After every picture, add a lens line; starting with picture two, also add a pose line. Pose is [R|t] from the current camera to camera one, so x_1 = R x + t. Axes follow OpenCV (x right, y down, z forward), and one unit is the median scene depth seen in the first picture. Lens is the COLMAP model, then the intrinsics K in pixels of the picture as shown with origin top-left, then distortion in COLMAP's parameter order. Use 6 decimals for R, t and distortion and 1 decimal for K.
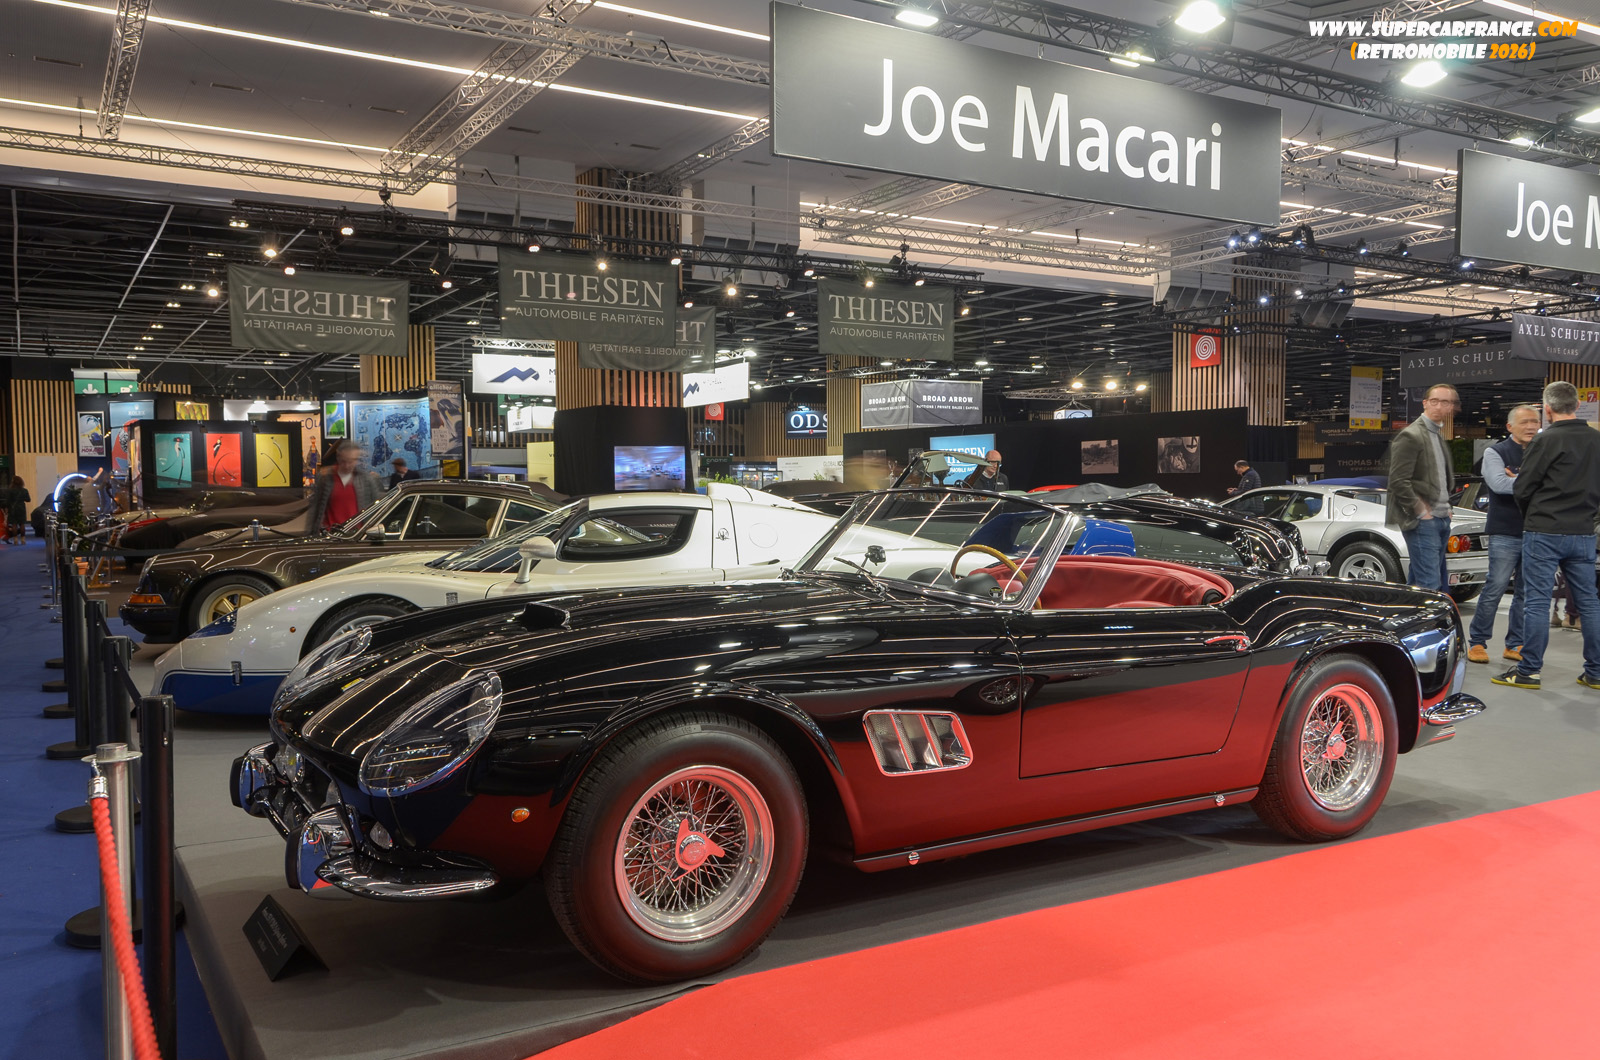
lens RADIAL K [[1271.9, 0, 796.4], [0, 1271.9, 536.5], [0, 0, 1]] dist [0.016929, 0.030685]
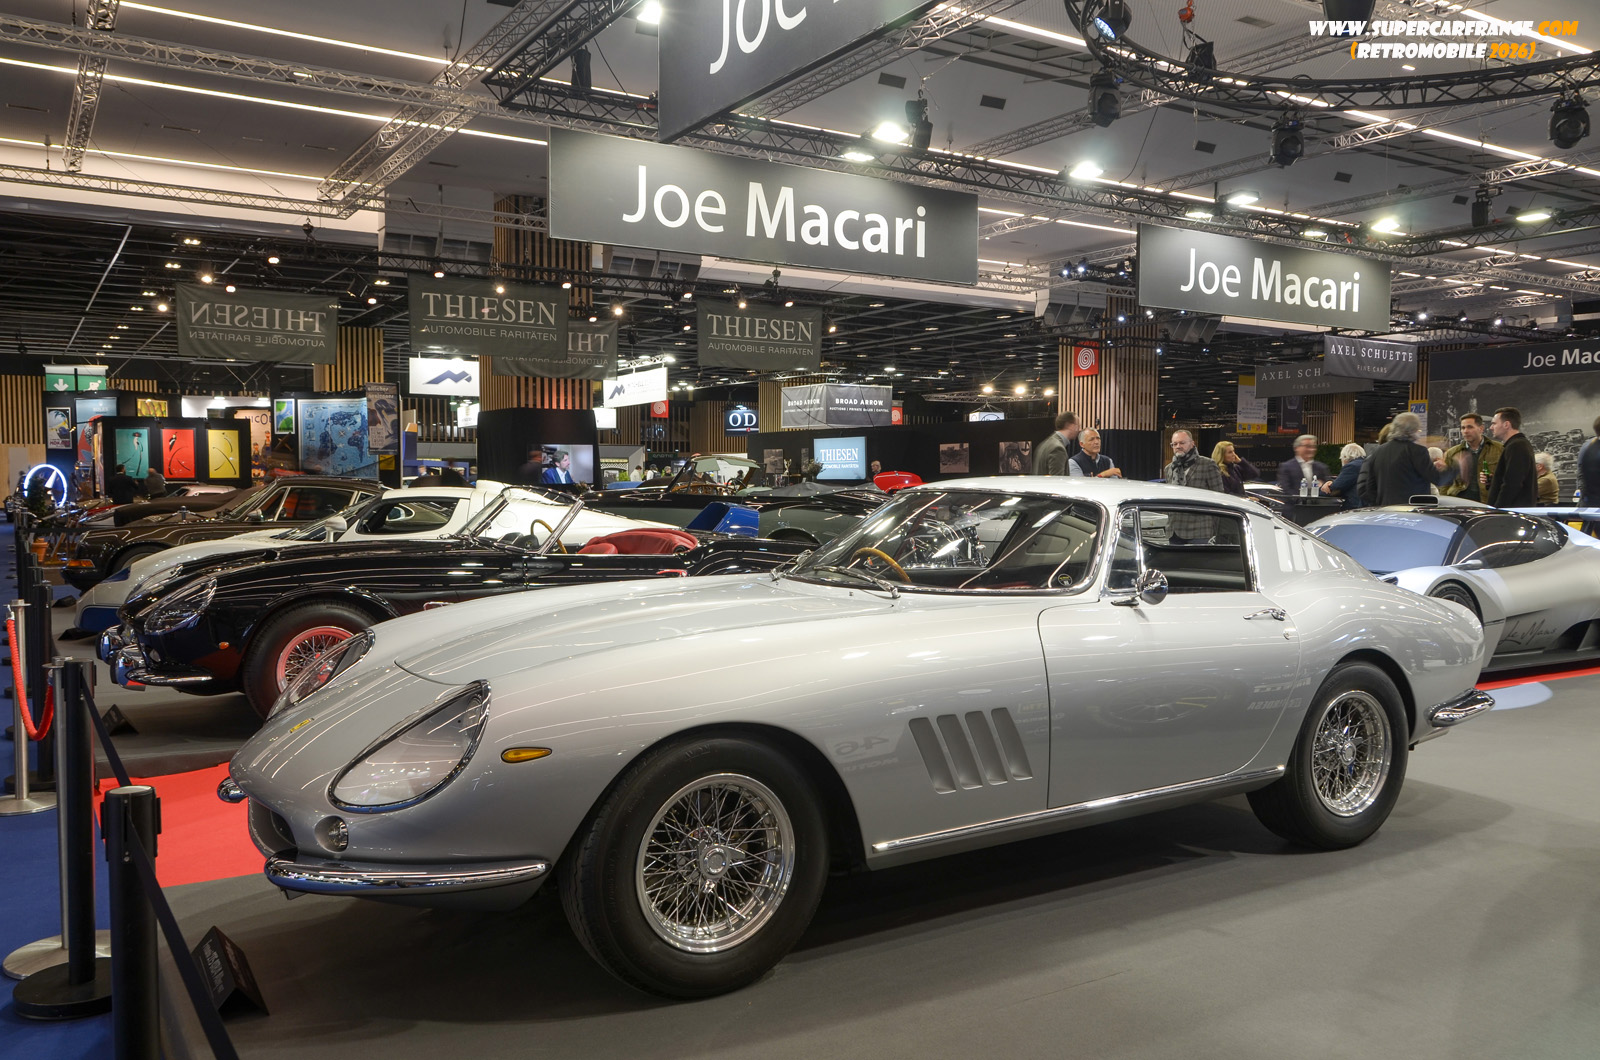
lens RADIAL K [[1271.9, 0, 786.9], [0, 1271.9, 537.5], [0, 0, 1]] dist [0.016929, 0.030685]
pose [[0.999925, 0.009428, 0.007803, 0.079873], [-0.009467, 0.999943, 0.004988, 0.003256], [-0.007756, -0.005062, 0.999957, -0.126369]]
